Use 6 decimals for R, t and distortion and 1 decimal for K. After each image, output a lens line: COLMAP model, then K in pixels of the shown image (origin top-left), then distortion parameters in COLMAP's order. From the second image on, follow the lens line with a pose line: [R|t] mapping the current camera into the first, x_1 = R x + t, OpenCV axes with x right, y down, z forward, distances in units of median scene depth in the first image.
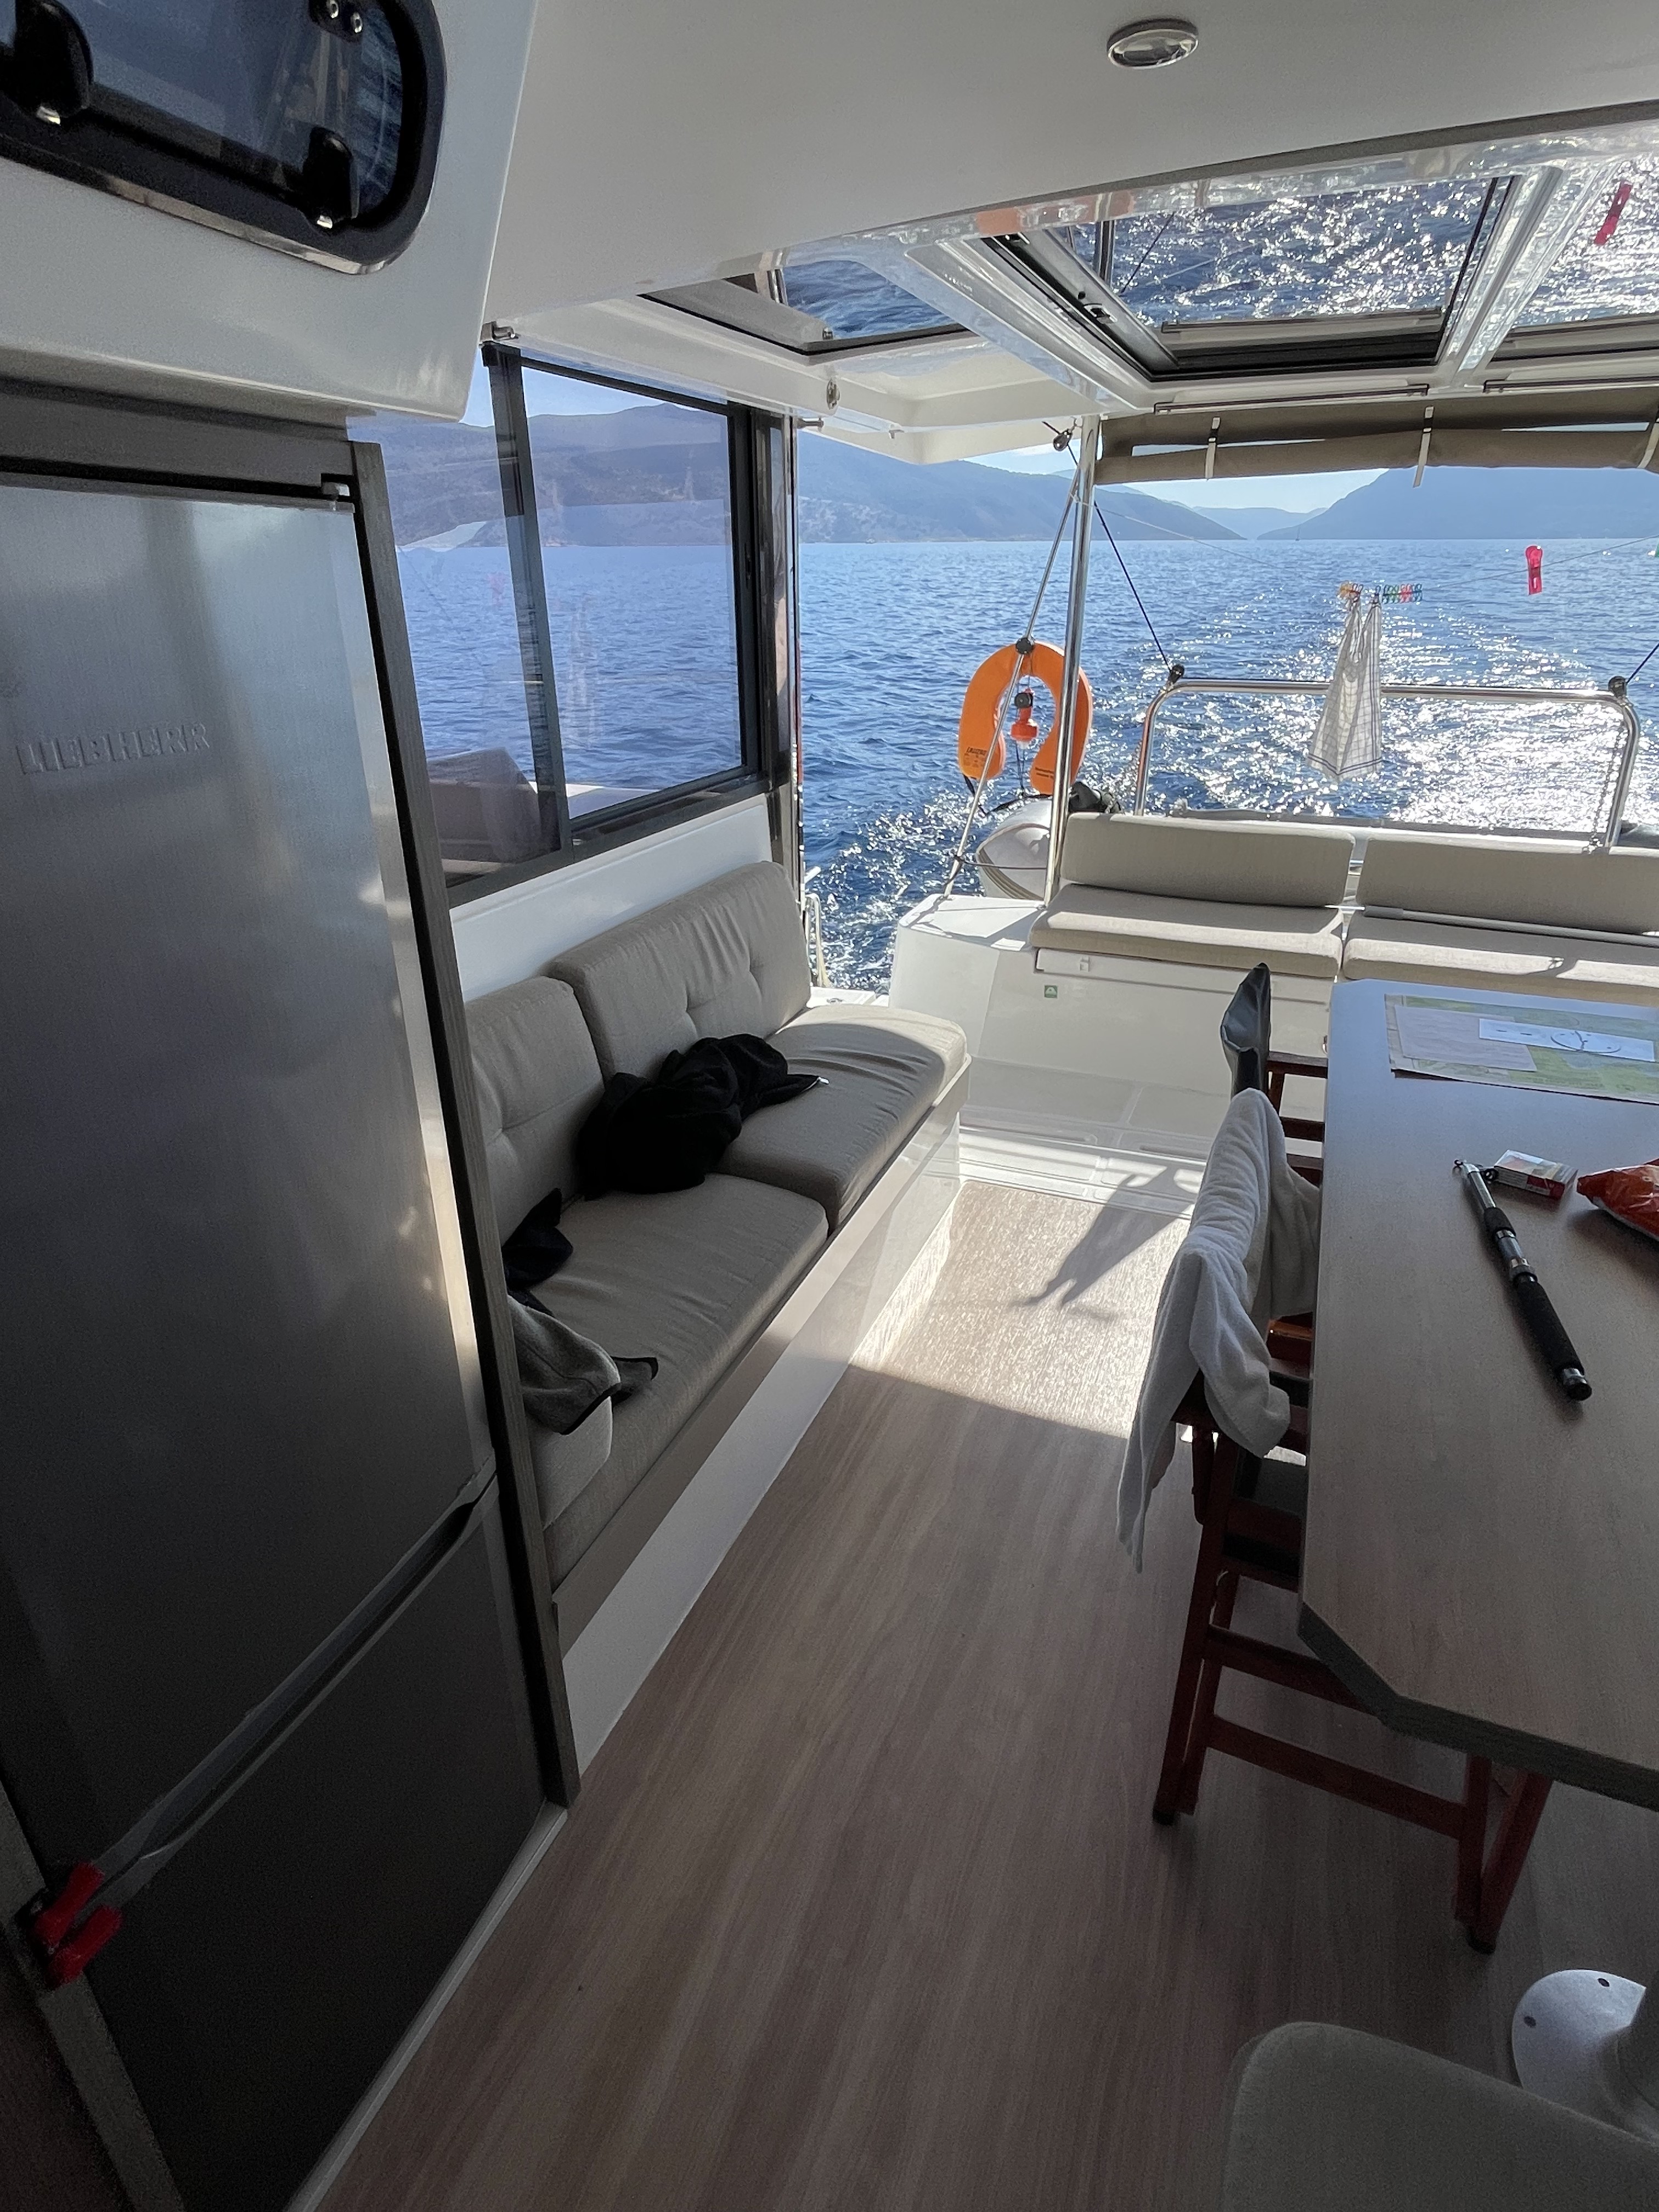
lens RADIAL K [[1171.9, 0, 830.0], [0, 1171.9, 1092.7], [0, 0, 1]] dist [-0.011247, 0.006146]
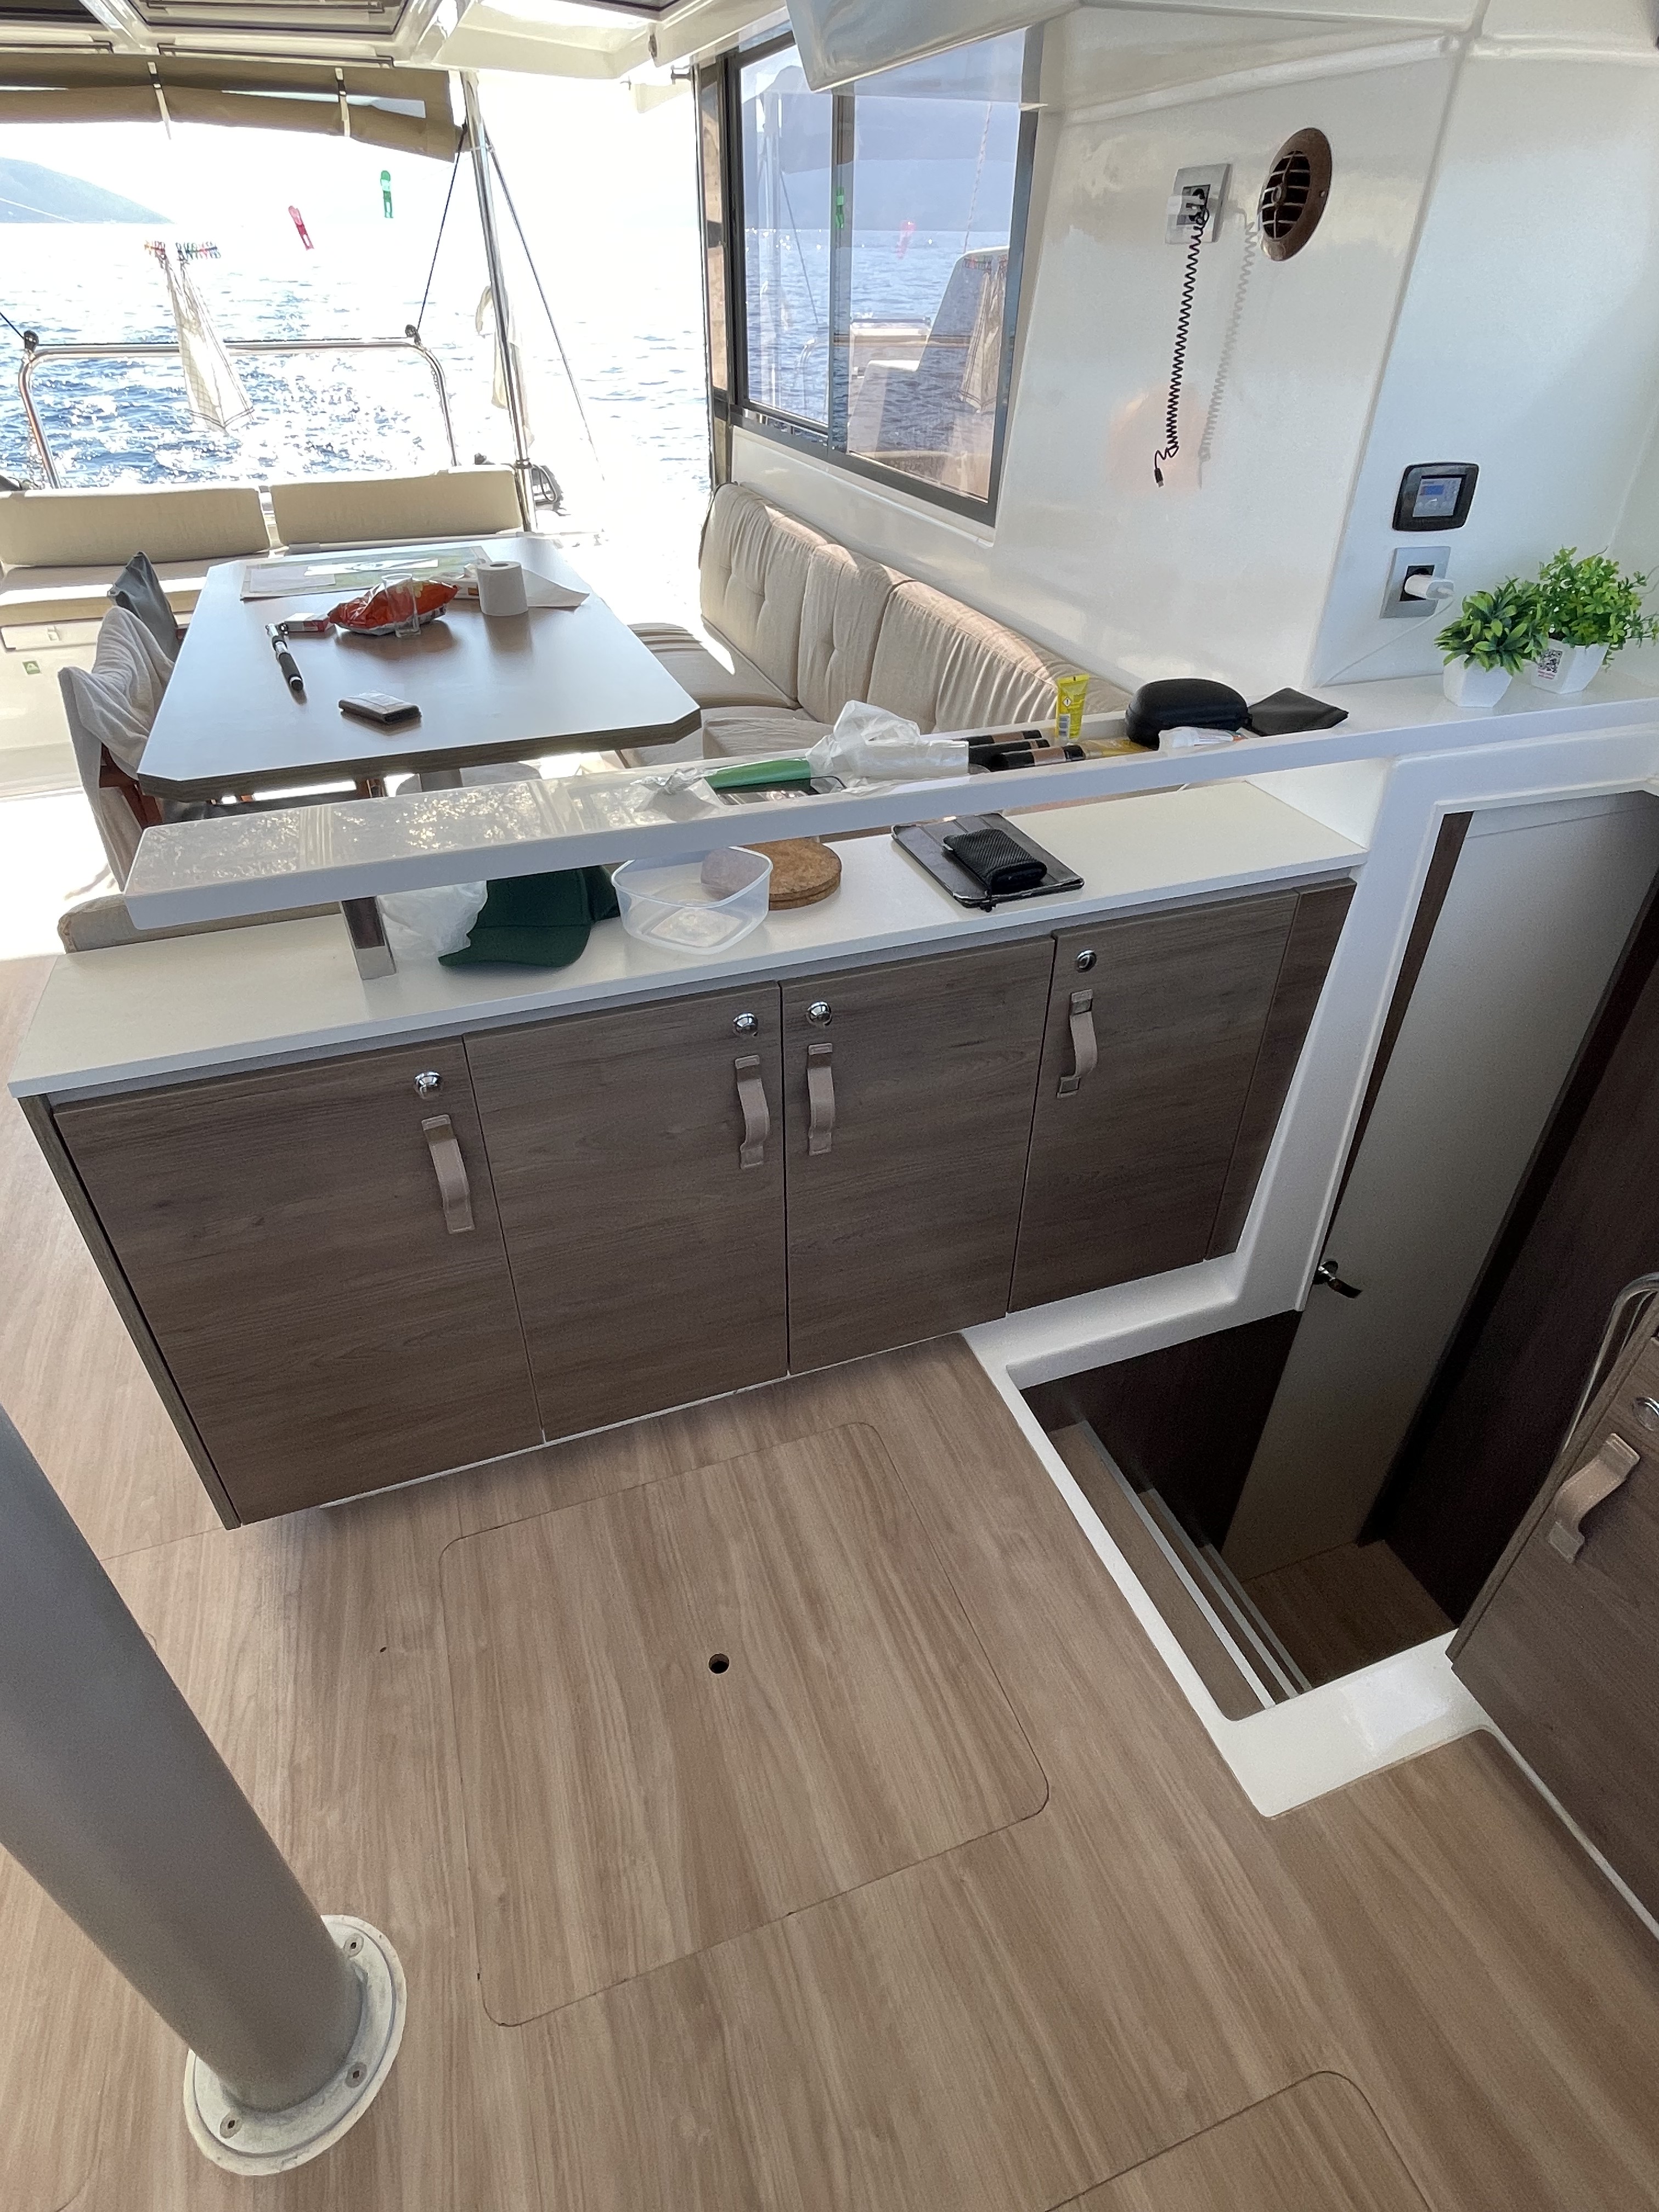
lens RADIAL K [[1171.9, 0, 828.3], [0, 1171.9, 1094.2], [0, 0, 1]] dist [-0.011247, 0.006146]
pose [[0.744937, -0.385369, 0.544573, -0.000385], [0.269848, 0.920585, 0.282323, 0.196299], [-0.610124, -0.063361, 0.789768, -0.367204]]
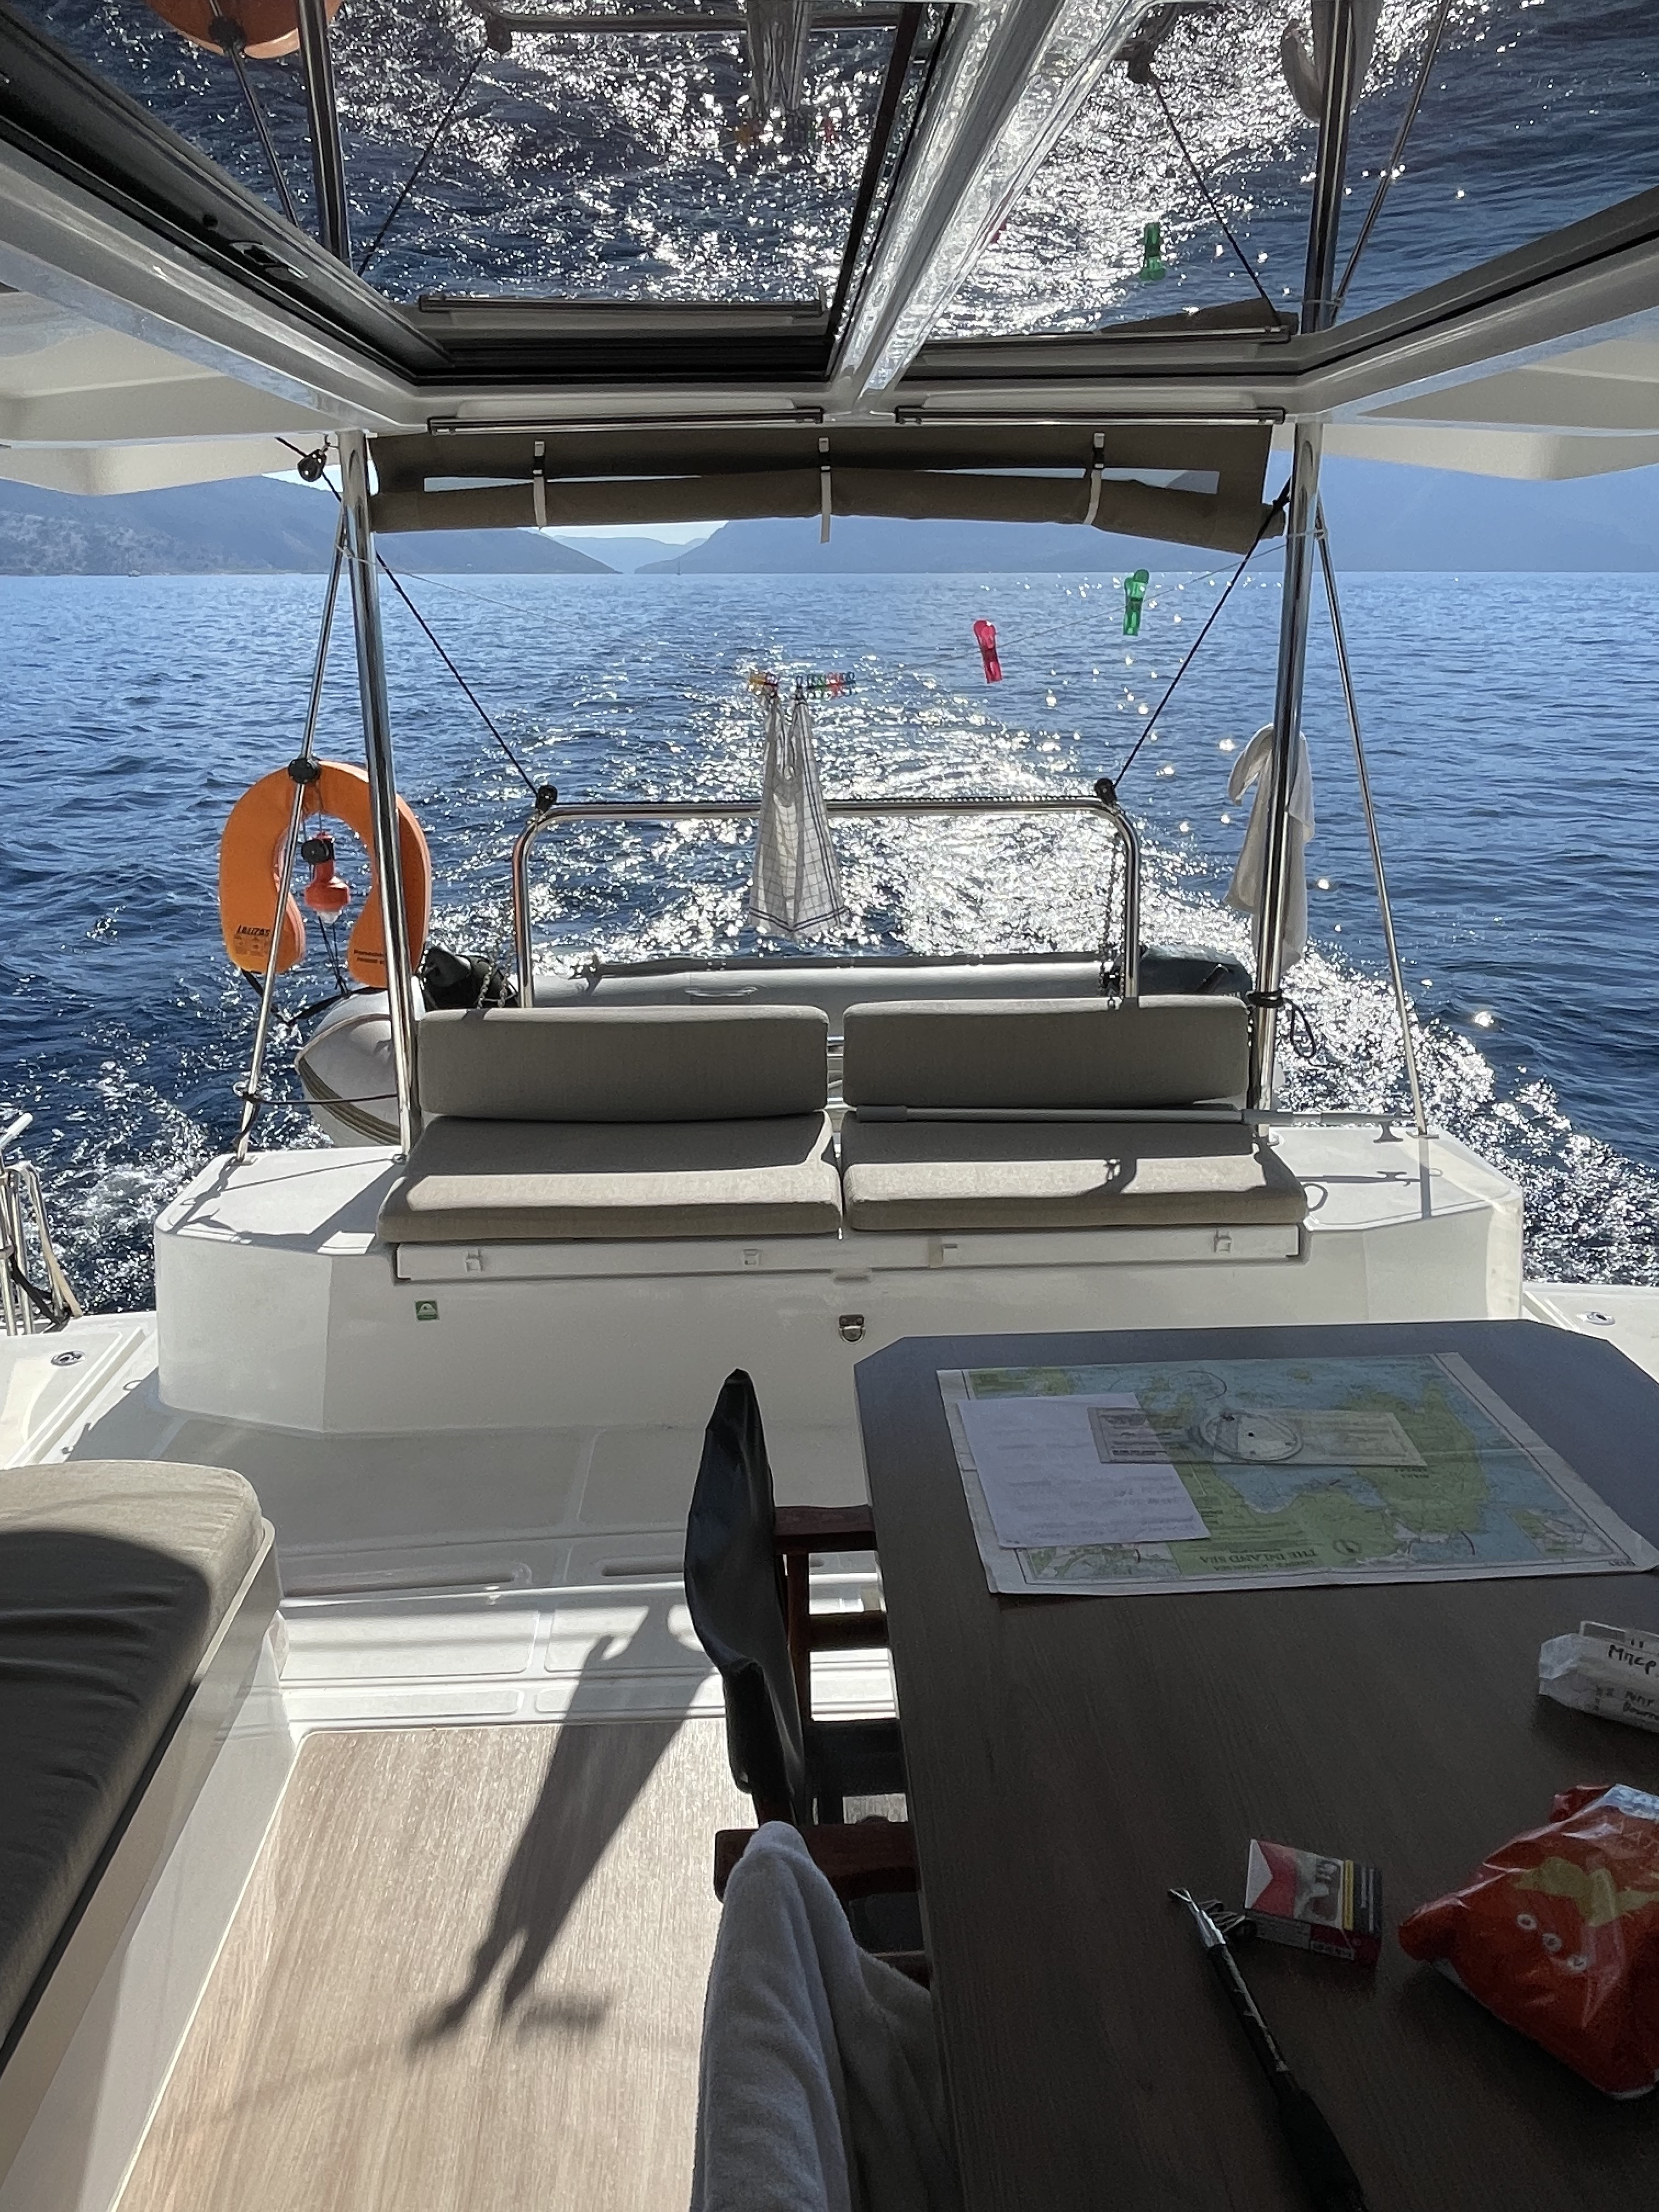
lens RADIAL K [[1478.2, 0, 814.6], [0, 1478.2, 1074.7], [0, 0, 1]] dist [0.004416, 0.001559]
pose [[0.910246, -0.131204, 0.392730, 0.097977], [0.174153, 0.981810, -0.075637, -0.132317], [-0.375662, 0.137243, 0.916538, 0.216676]]
